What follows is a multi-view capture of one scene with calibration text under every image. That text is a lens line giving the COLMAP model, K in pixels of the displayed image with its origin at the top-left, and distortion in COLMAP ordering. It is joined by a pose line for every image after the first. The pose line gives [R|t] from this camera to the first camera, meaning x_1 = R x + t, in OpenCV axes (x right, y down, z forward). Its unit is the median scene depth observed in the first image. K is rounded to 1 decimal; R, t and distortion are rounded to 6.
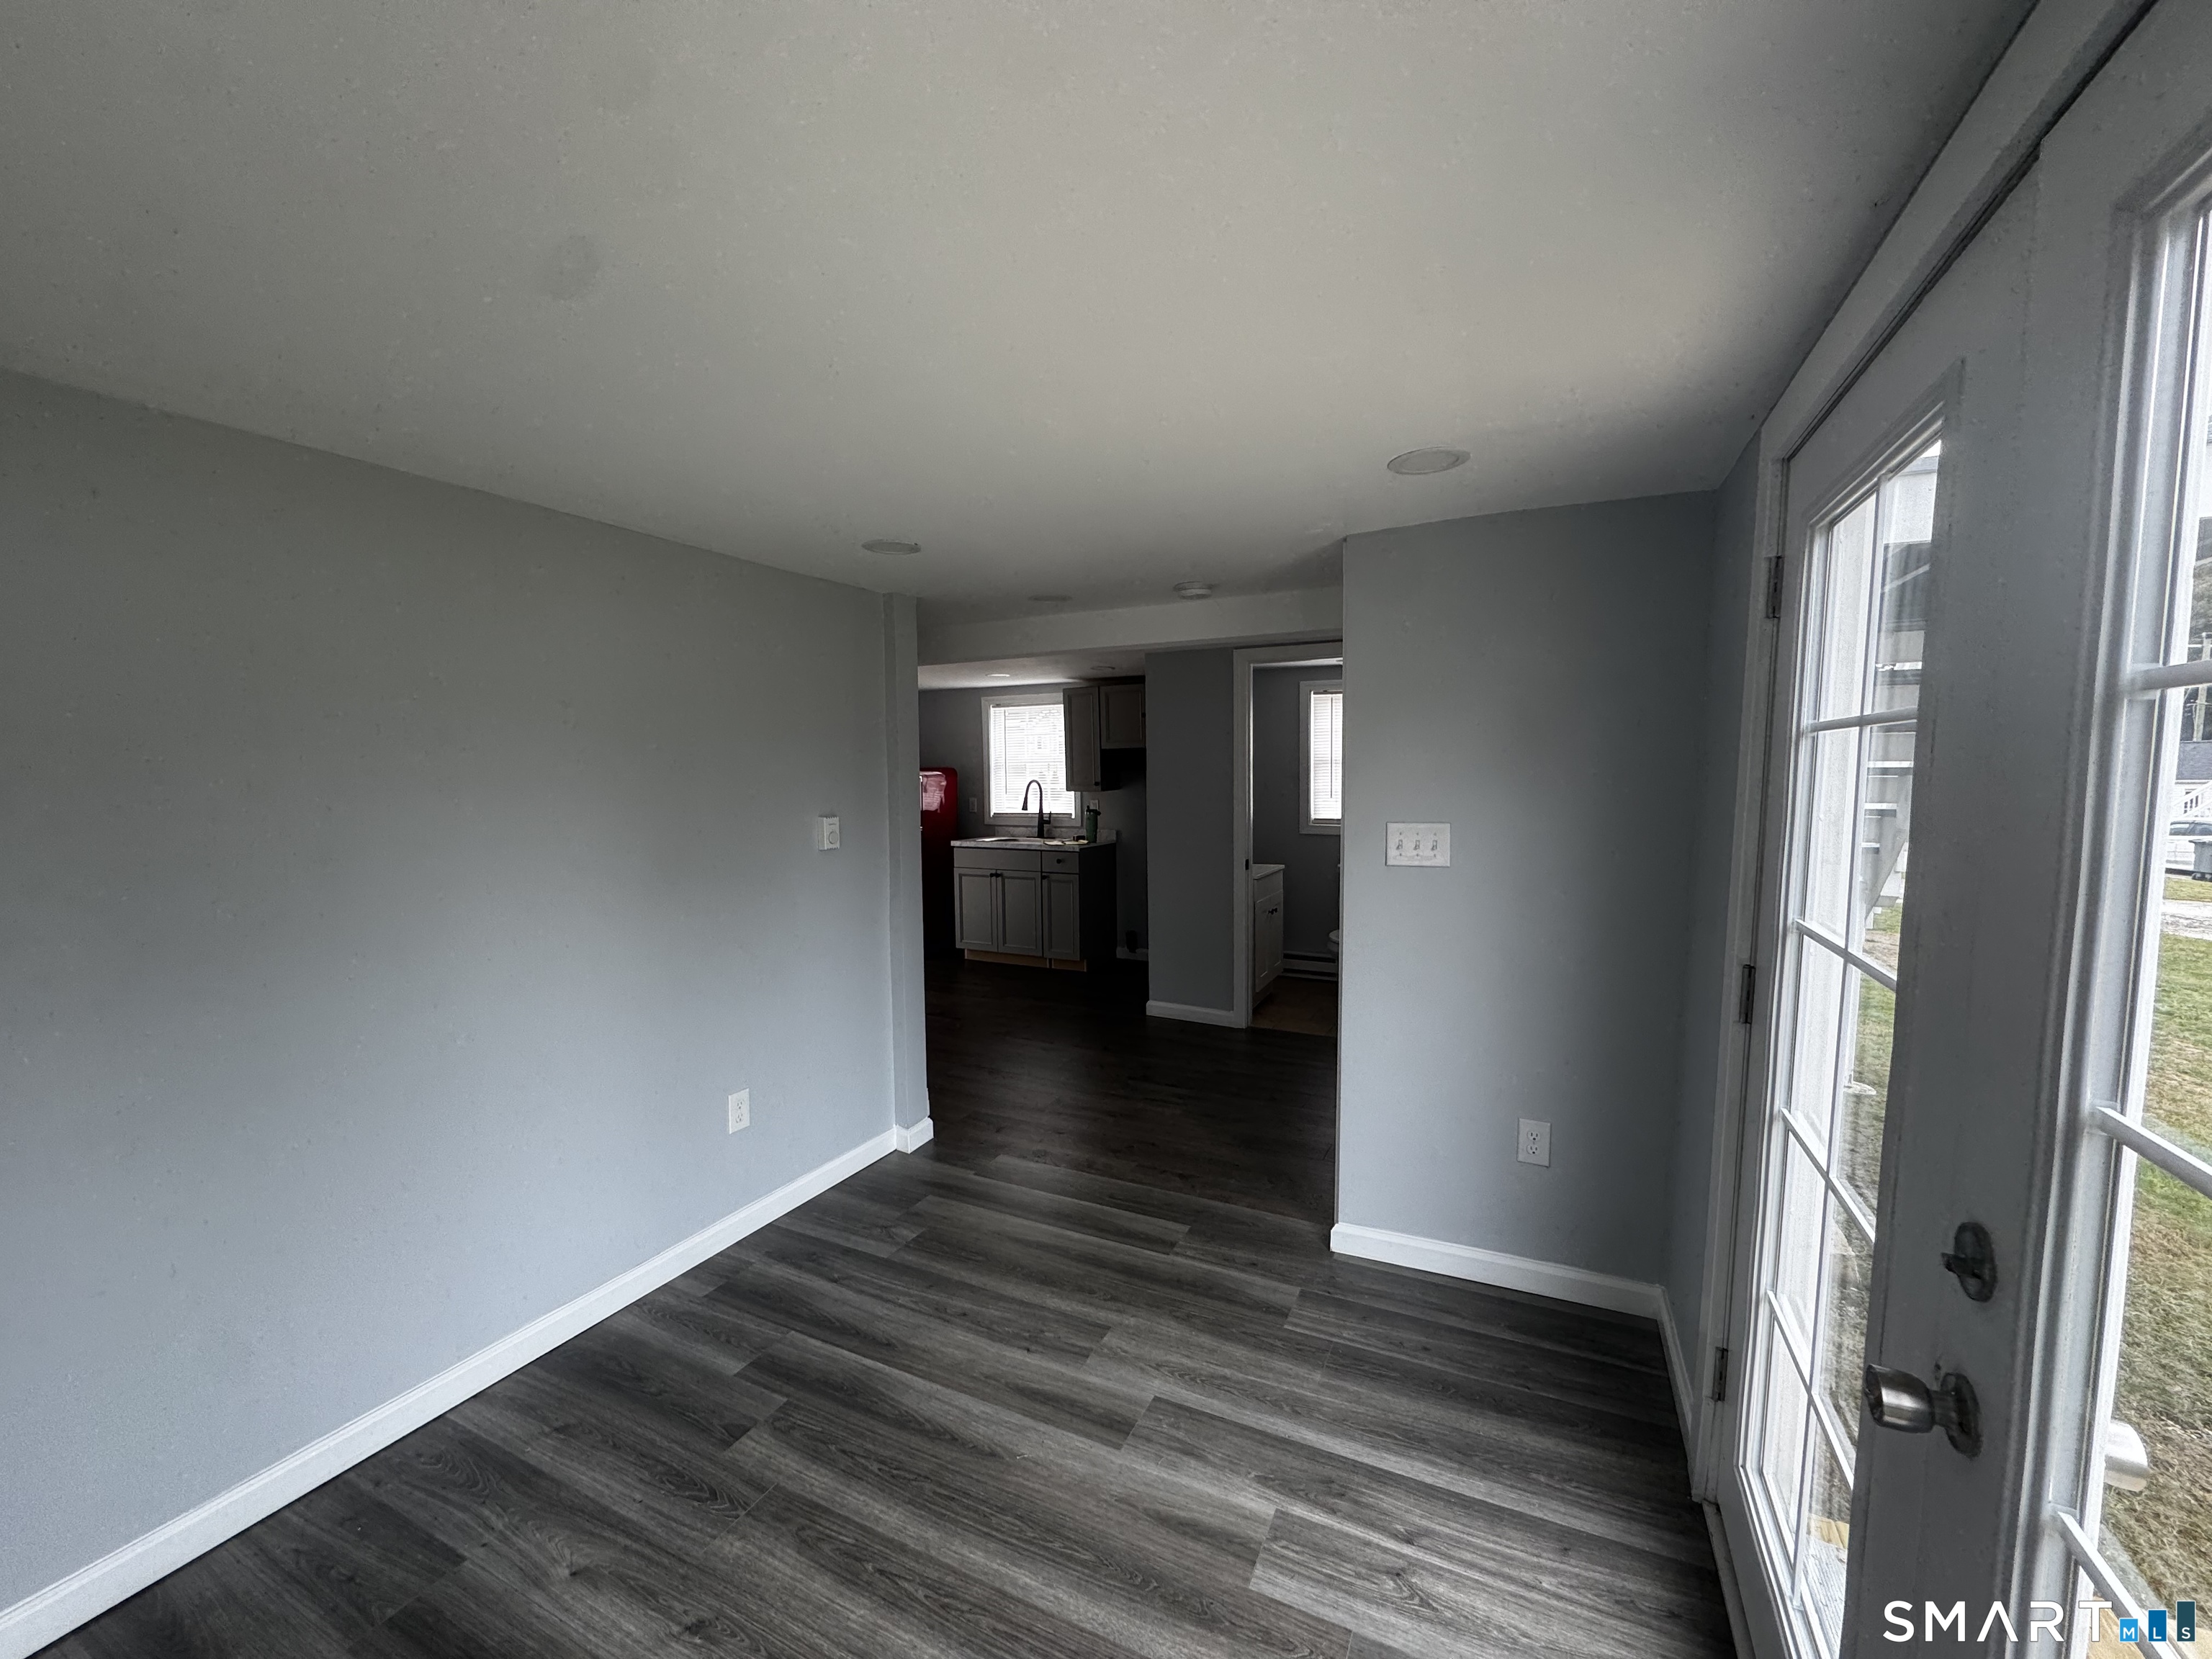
lens RADIAL K [[884.2, 0, 1111.9], [0, 884.2, 833.2], [0, 0, 1]] dist [-0.007293, 0.001359]
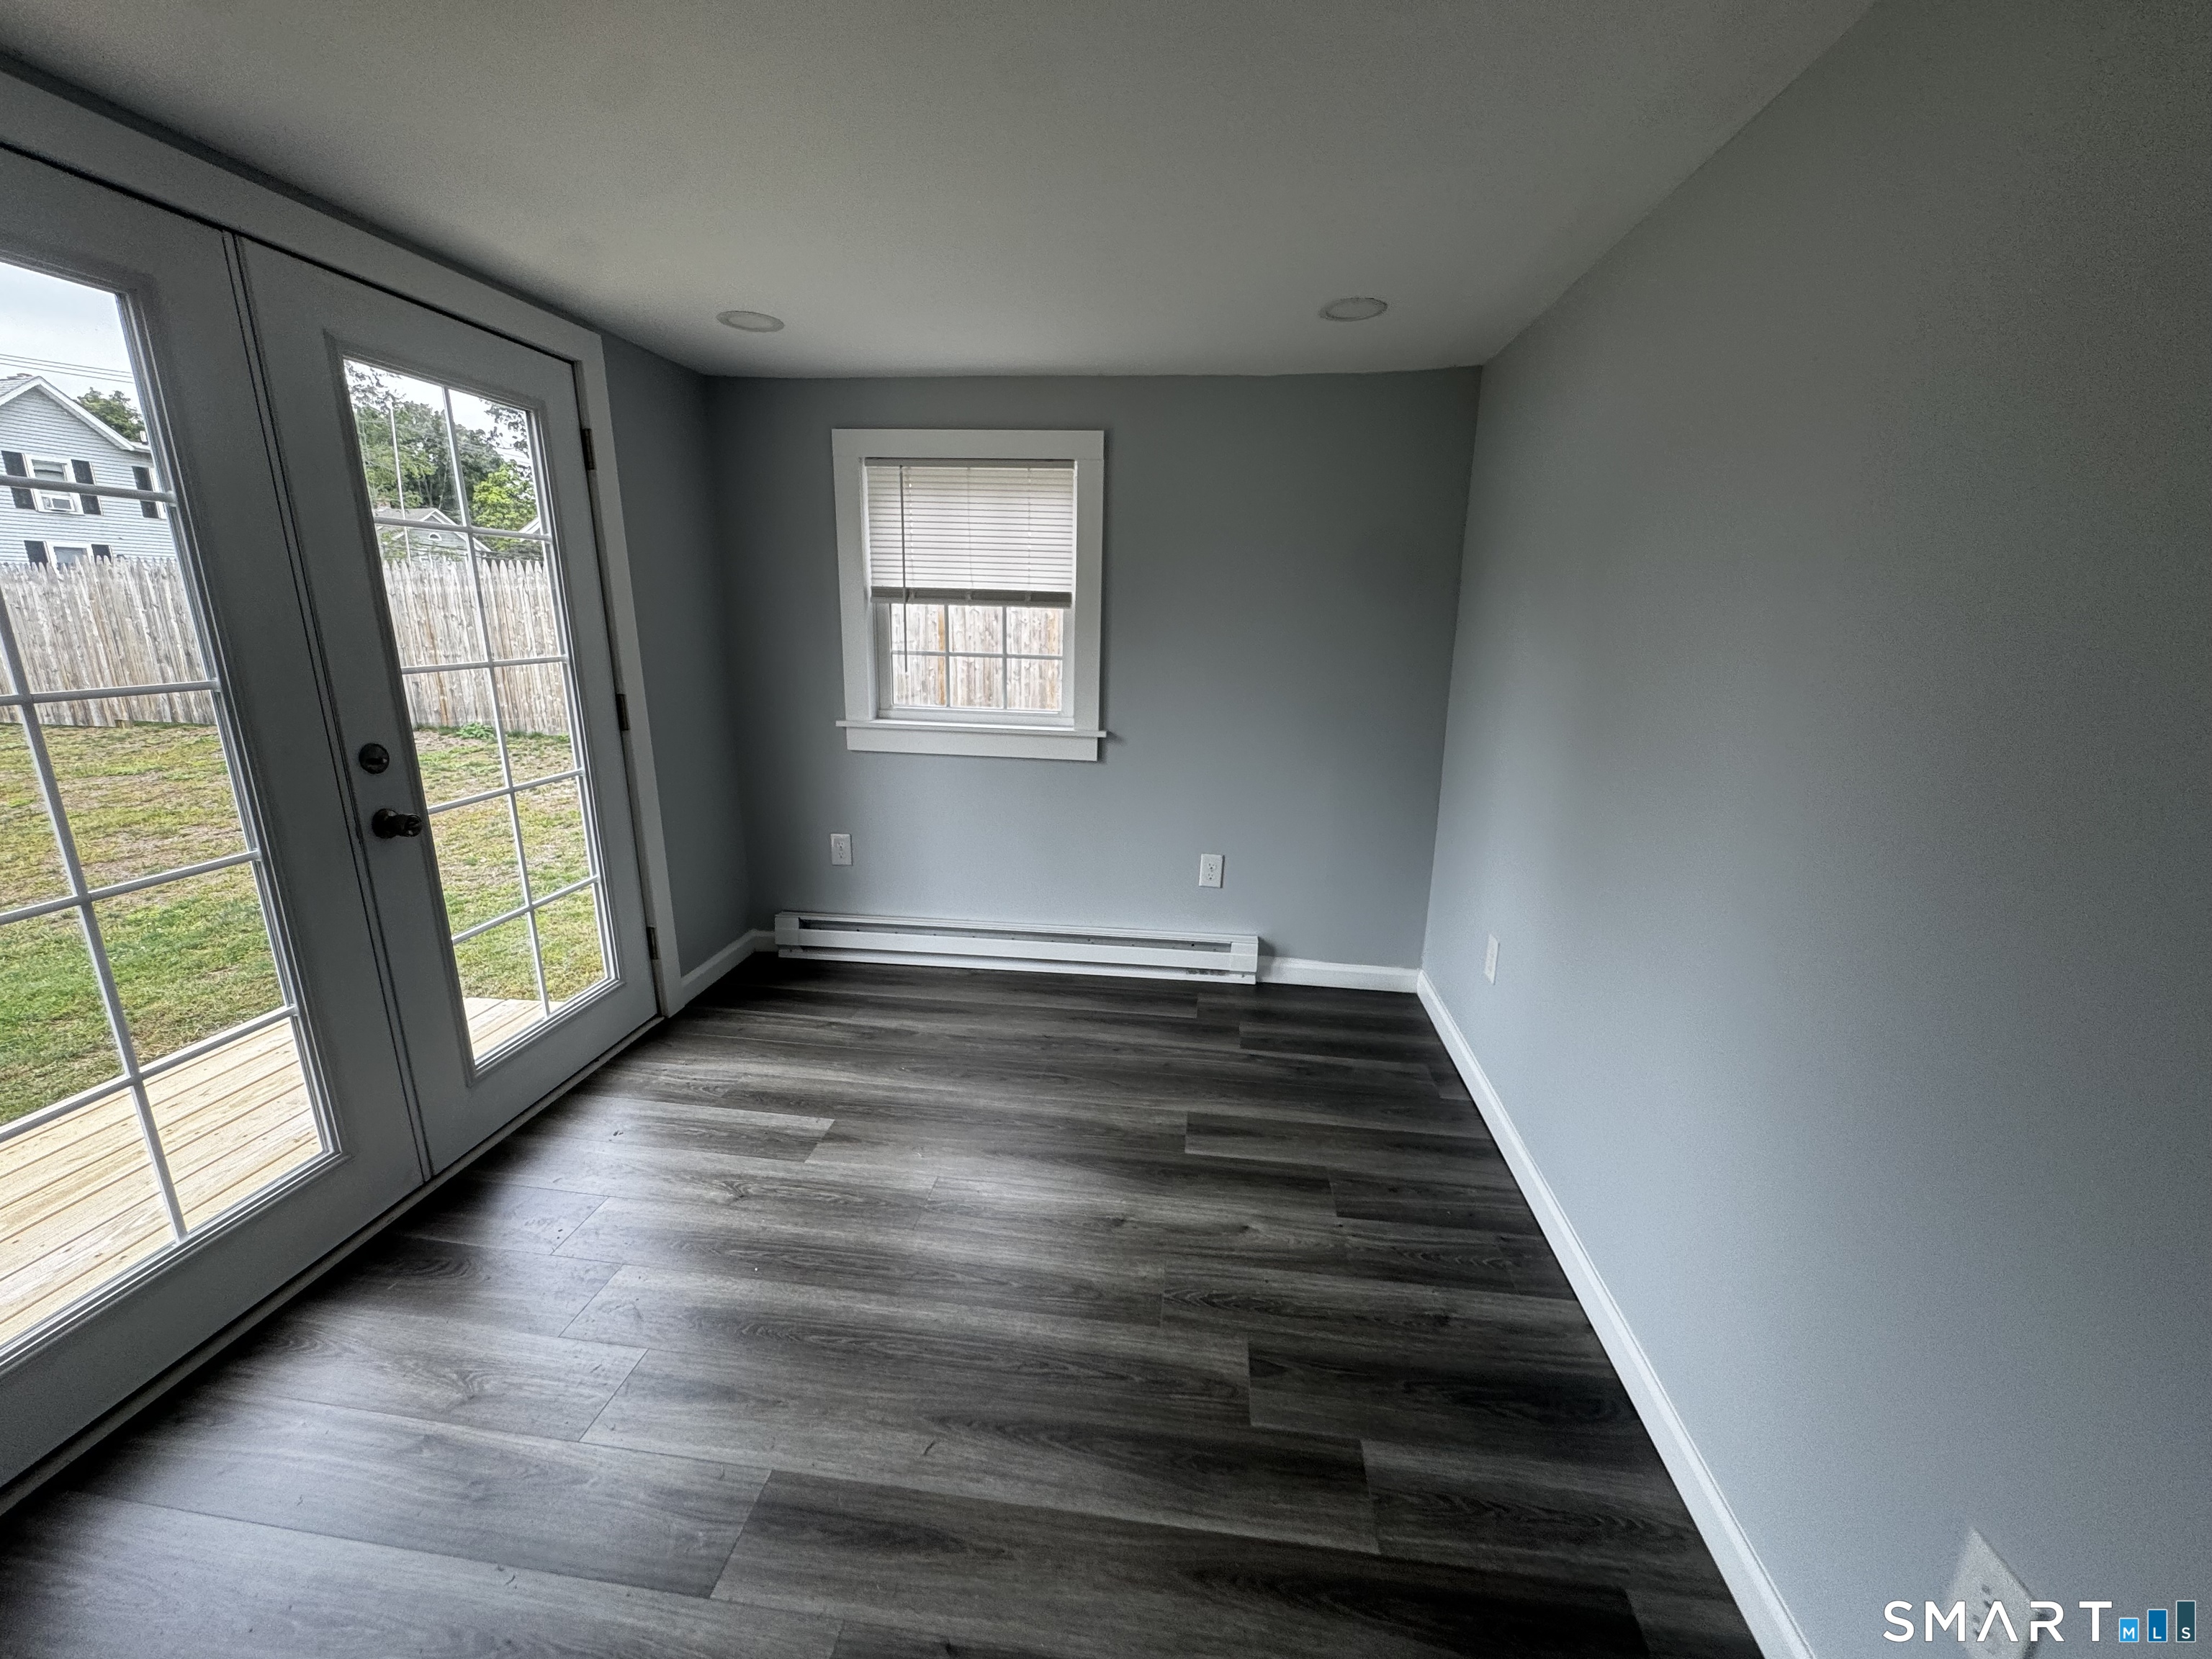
lens RADIAL K [[884.2, 0, 1105.7], [0, 884.2, 829.0], [0, 0, 1]] dist [-0.007293, 0.001359]
pose [[-0.946648, 0.071059, -0.314338, -0.062467], [-0.032104, 0.949742, 0.311382, -0.062012], [0.320666, 0.304860, -0.896790, 1.617806]]
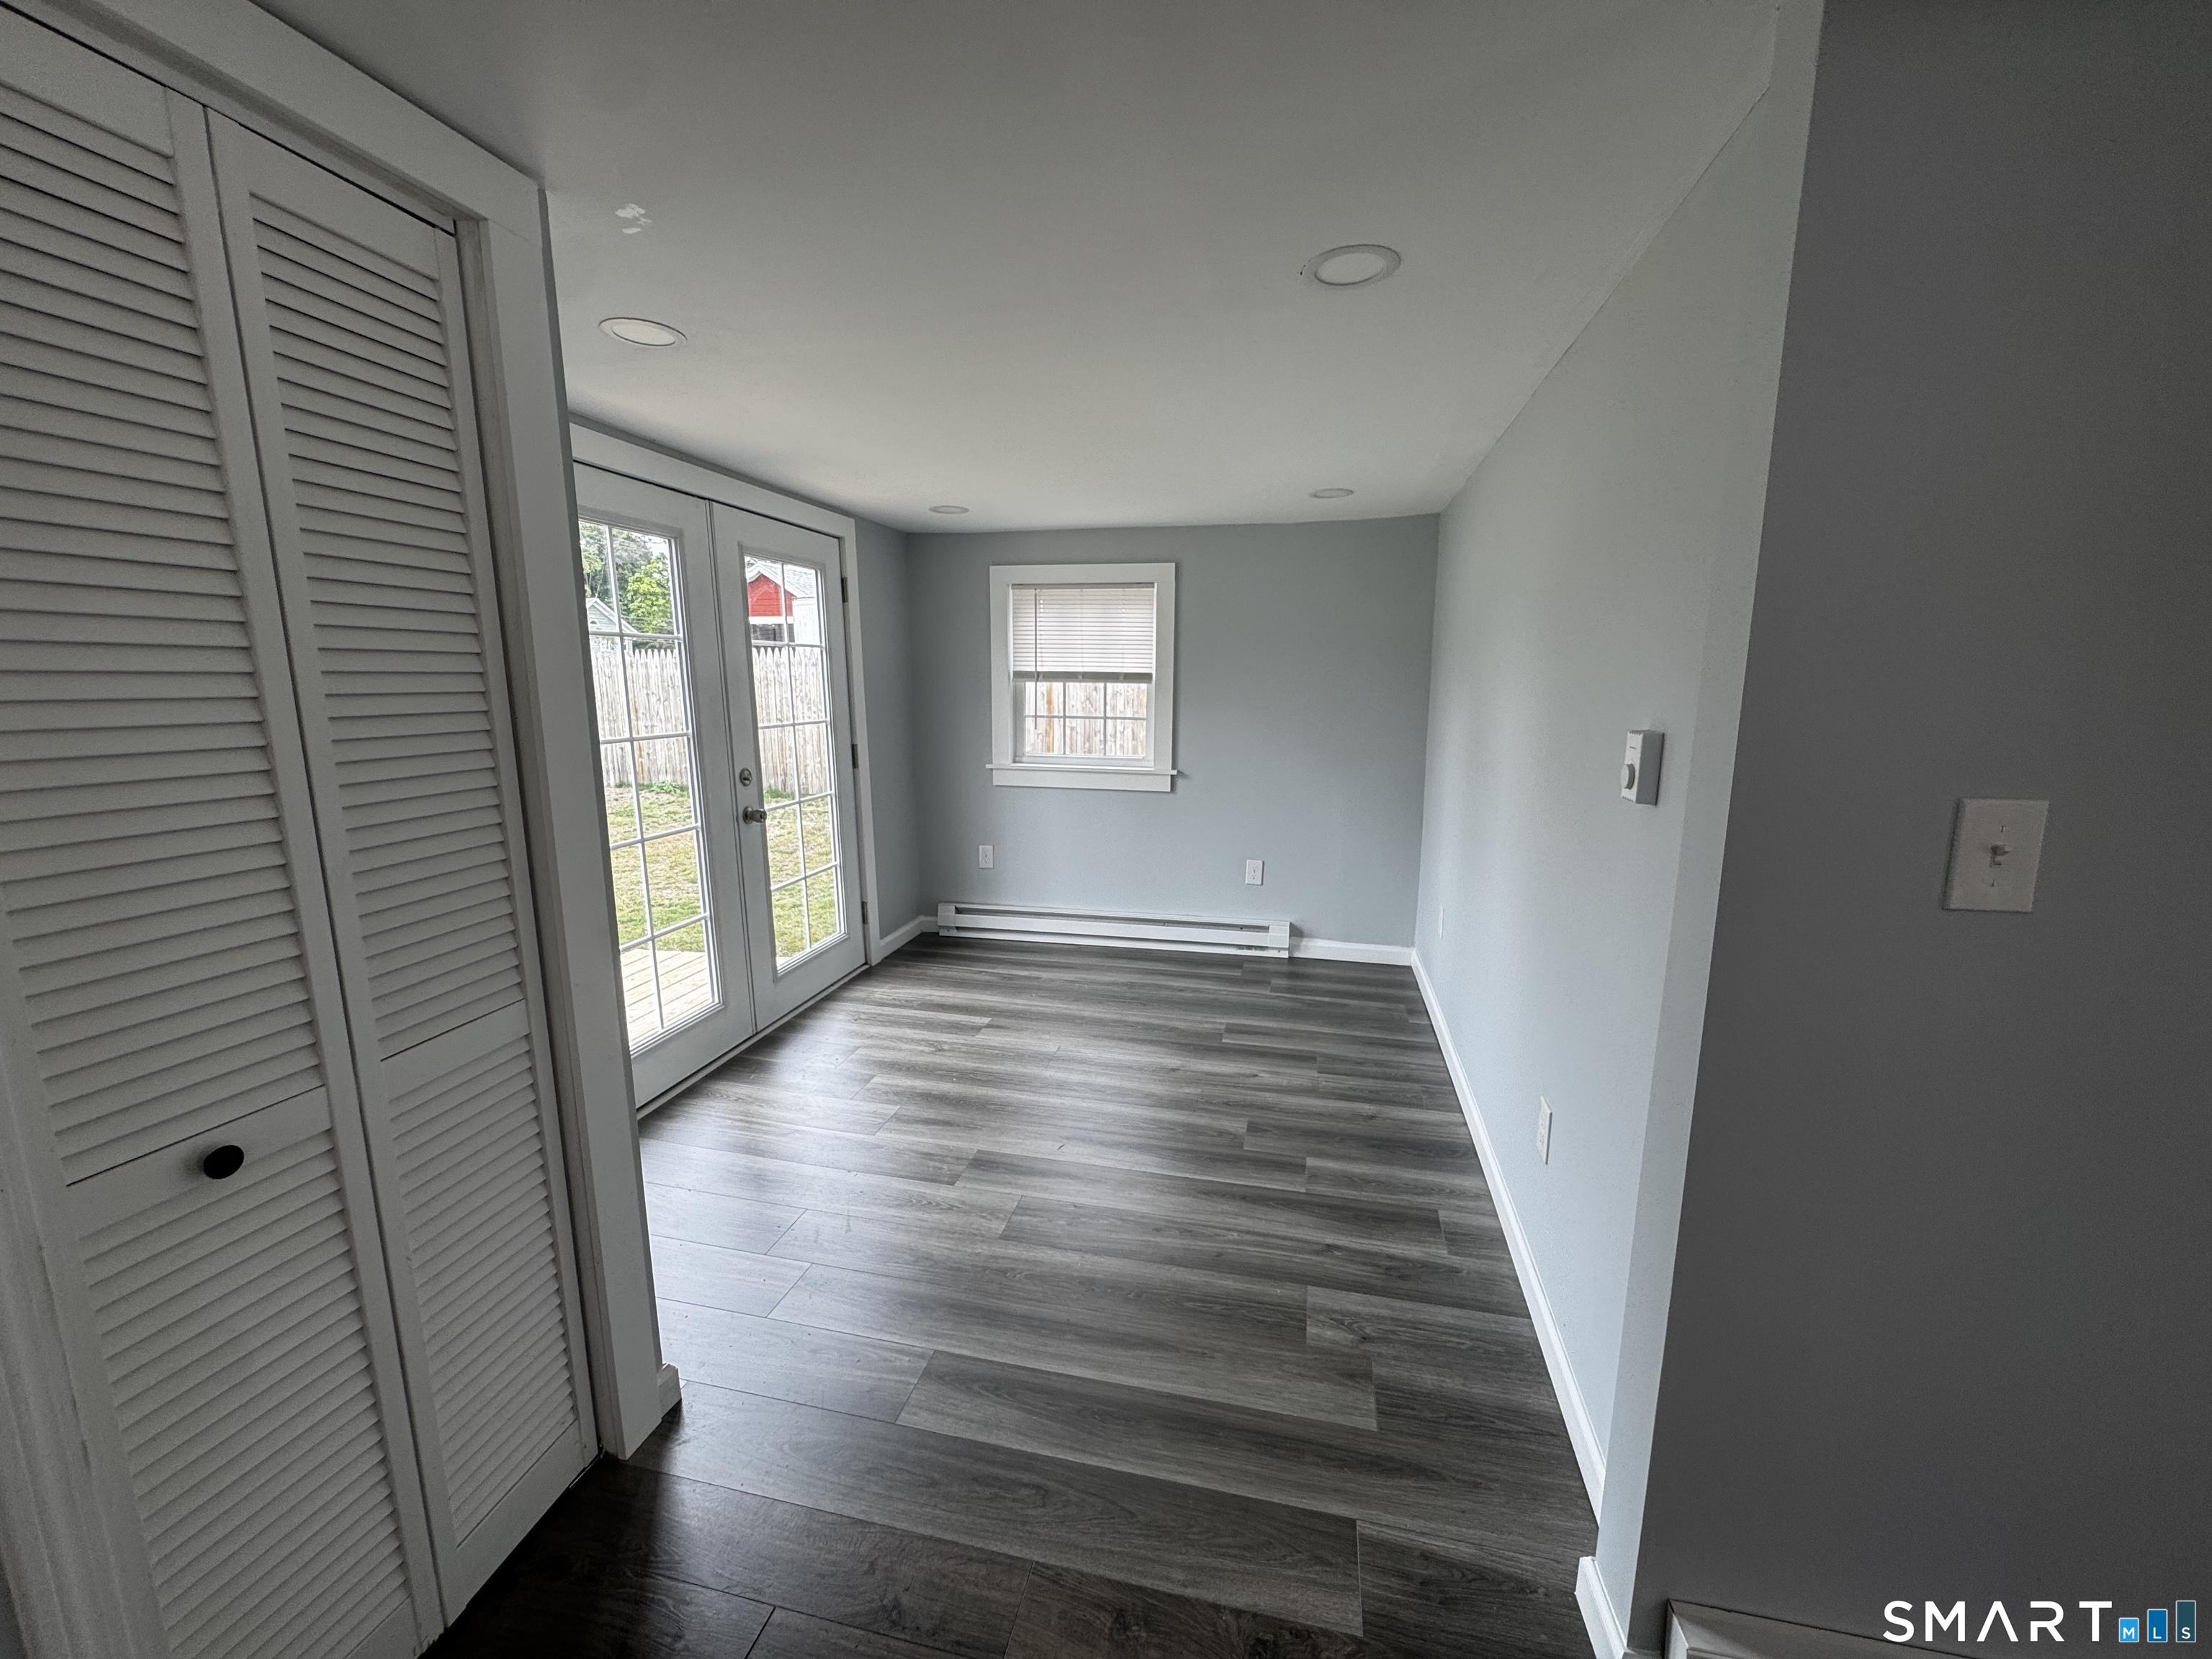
lens RADIAL K [[884.2, 0, 1102.3], [0, 884.2, 828.8], [0, 0, 1]] dist [-0.007293, 0.001359]
pose [[-0.976315, 0.044520, -0.211724, 0.091666], [-0.008162, 0.970324, 0.241672, -0.129316], [0.216200, 0.237676, -0.946978, 2.268825]]
